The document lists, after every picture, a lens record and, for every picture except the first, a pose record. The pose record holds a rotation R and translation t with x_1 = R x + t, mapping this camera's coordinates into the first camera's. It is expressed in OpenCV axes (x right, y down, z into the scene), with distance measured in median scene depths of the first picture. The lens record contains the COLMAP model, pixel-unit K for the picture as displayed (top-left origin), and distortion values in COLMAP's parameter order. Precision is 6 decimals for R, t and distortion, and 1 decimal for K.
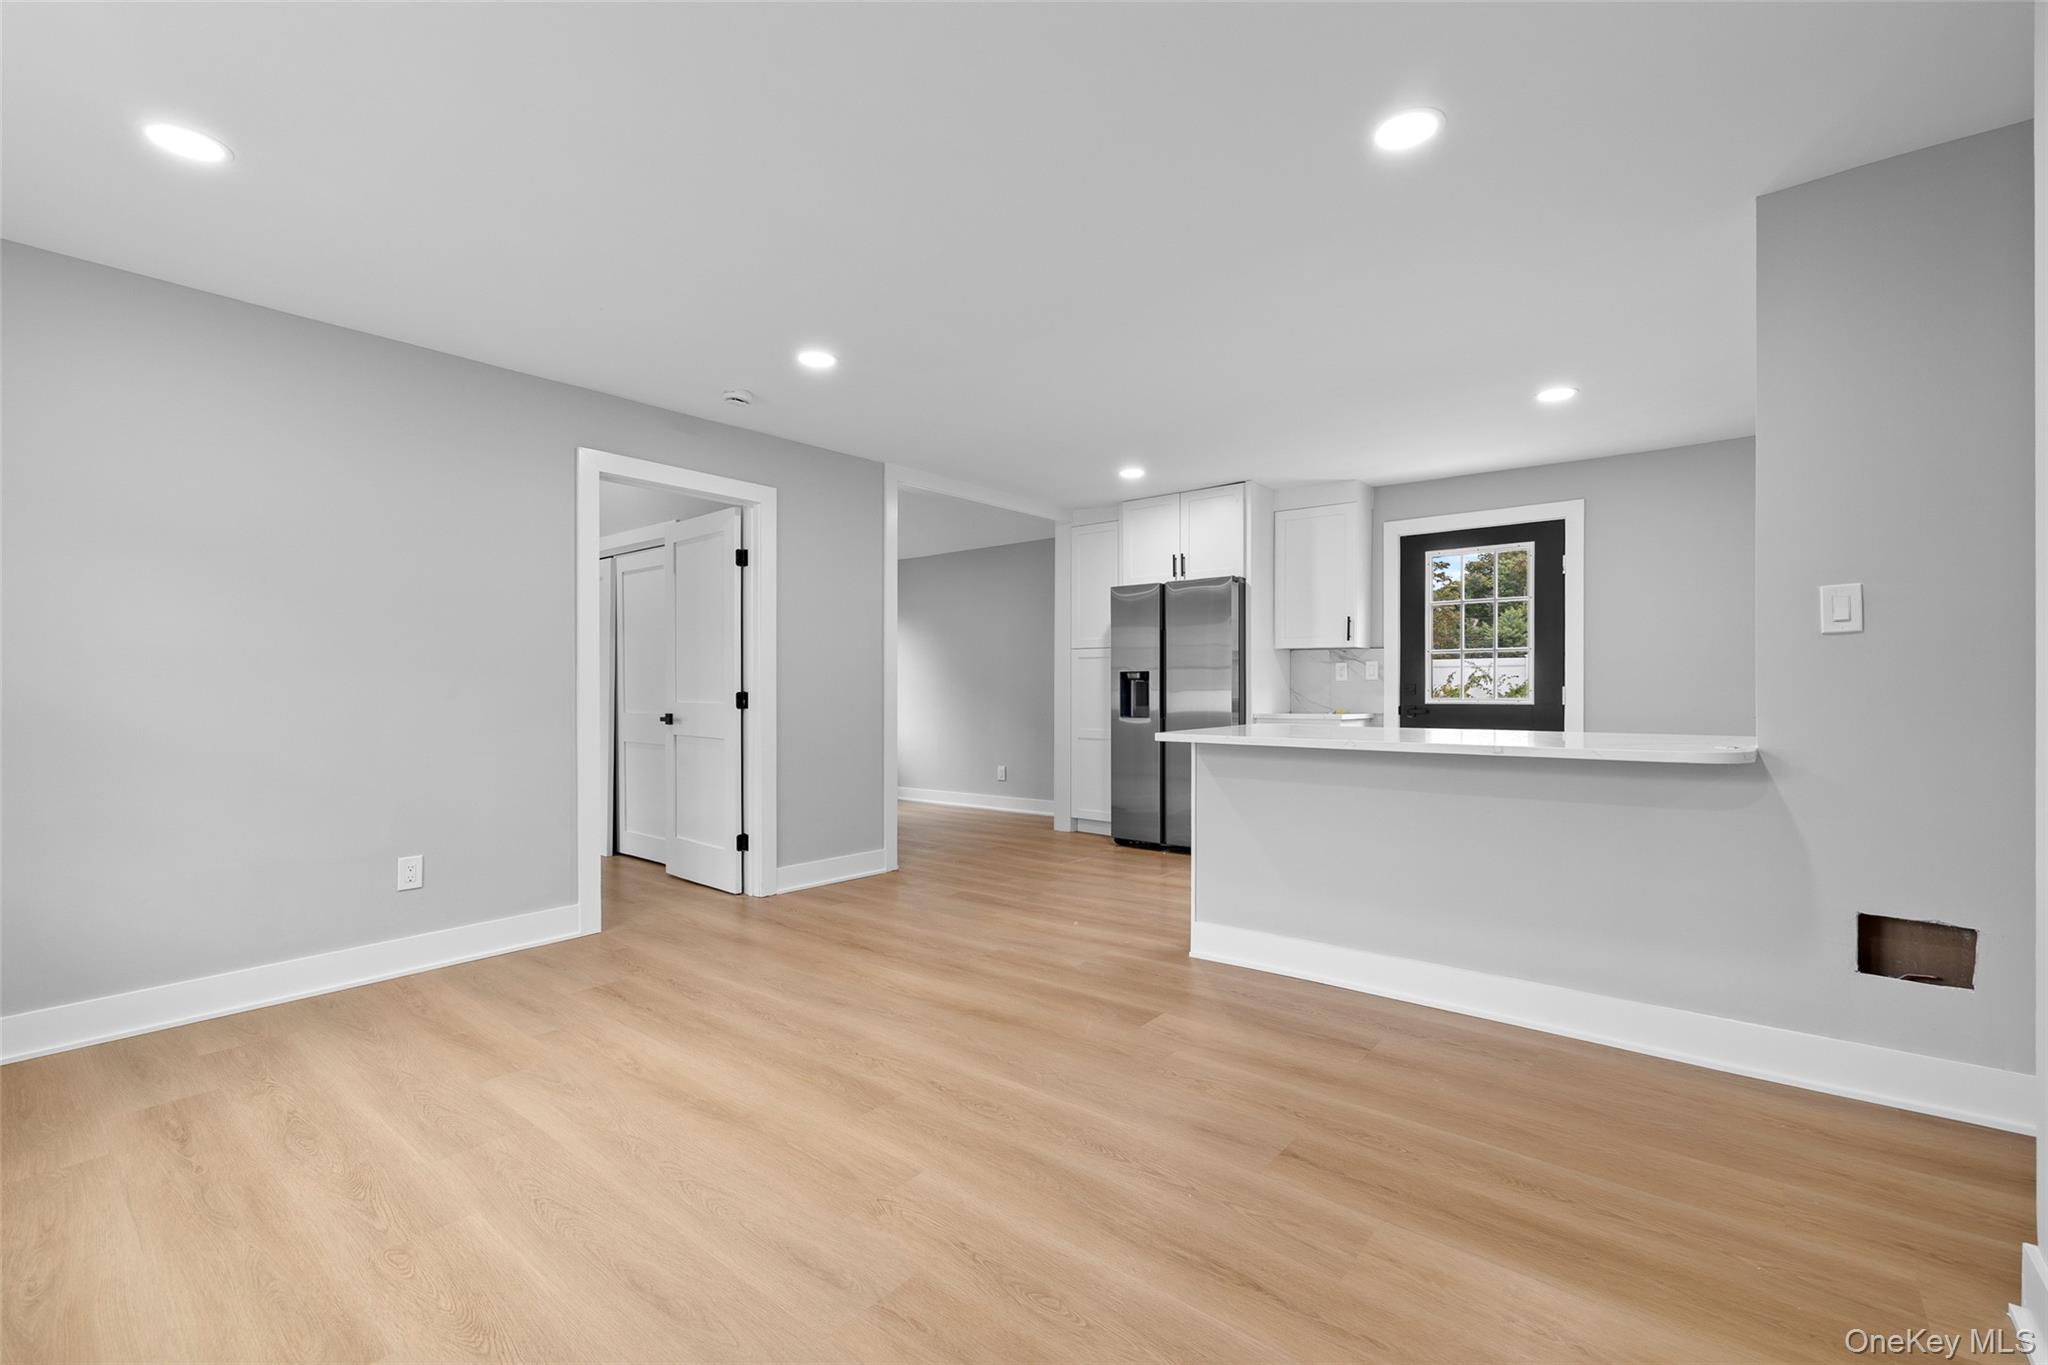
lens RADIAL K [[884.7, 0, 1024.0], [0, 884.7, 682.5], [0, 0, 1]] dist [-0.001918, -0.000011]
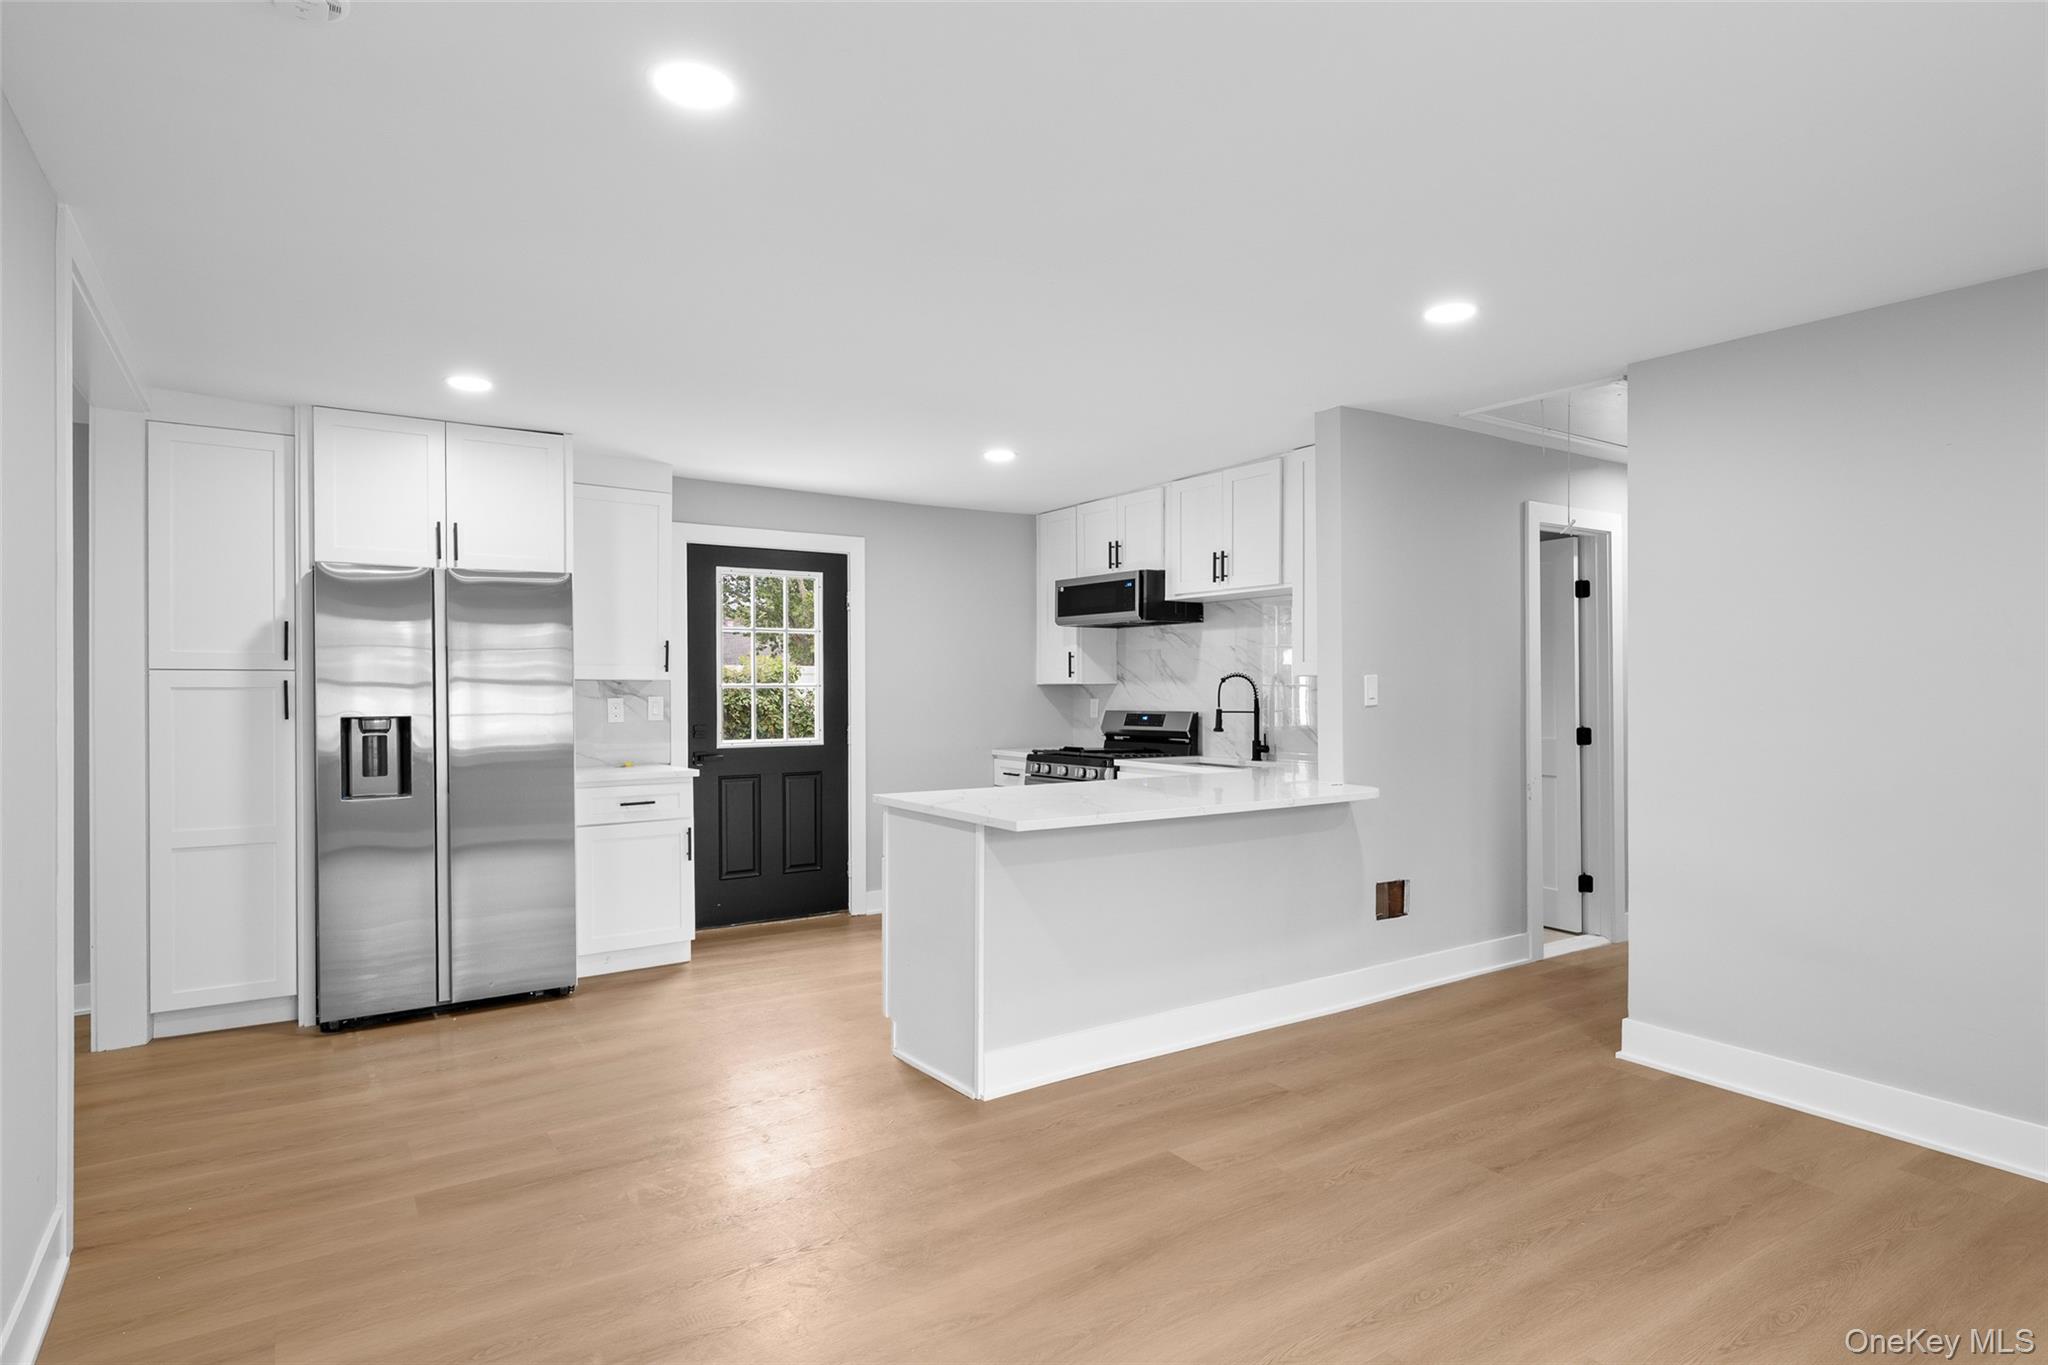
lens RADIAL K [[1100.0, 0, 1024.0], [0, 1100.0, 682.5], [0, 0, 1]] dist [0.007267, 0.000728]
pose [[0.279114, 0.004119, 0.960249, -0.813990], [-0.005477, 0.999981, -0.002697, -0.065247], [-0.960242, -0.004507, 0.279132, 0.762607]]
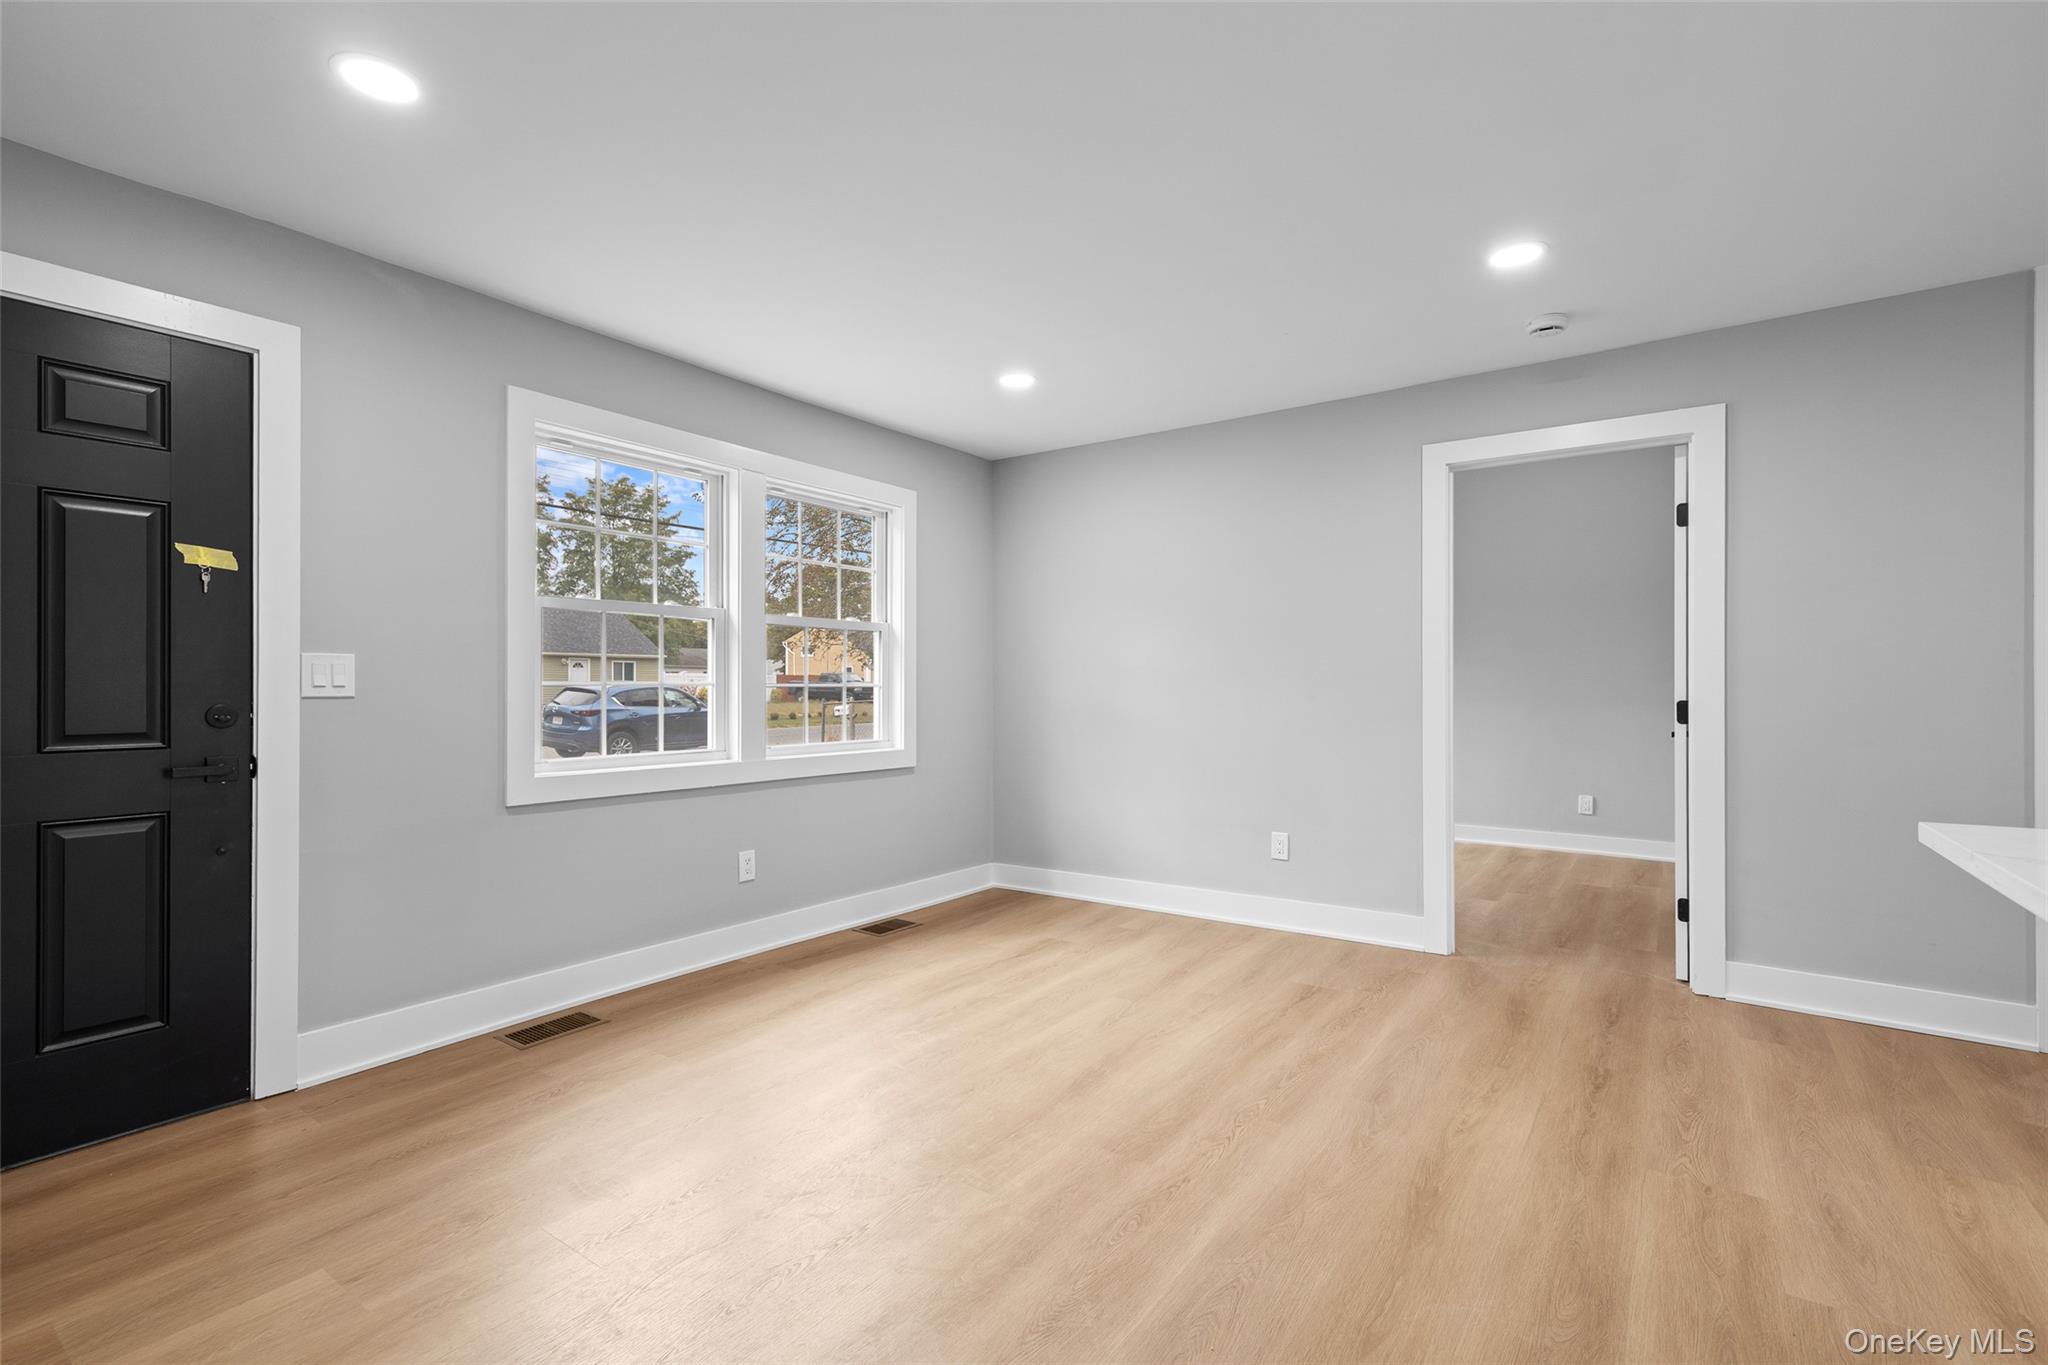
lens RADIAL K [[904.1, 0, 1024.0], [0, 904.1, 682.5], [0, 0, 1]] dist [0.001610, 0.000083]
pose [[0.069626, -0.003243, -0.997568, 0.550602], [0.004496, 0.999986, -0.002937, -0.007023], [0.997563, -0.004281, 0.069640, 0.600440]]
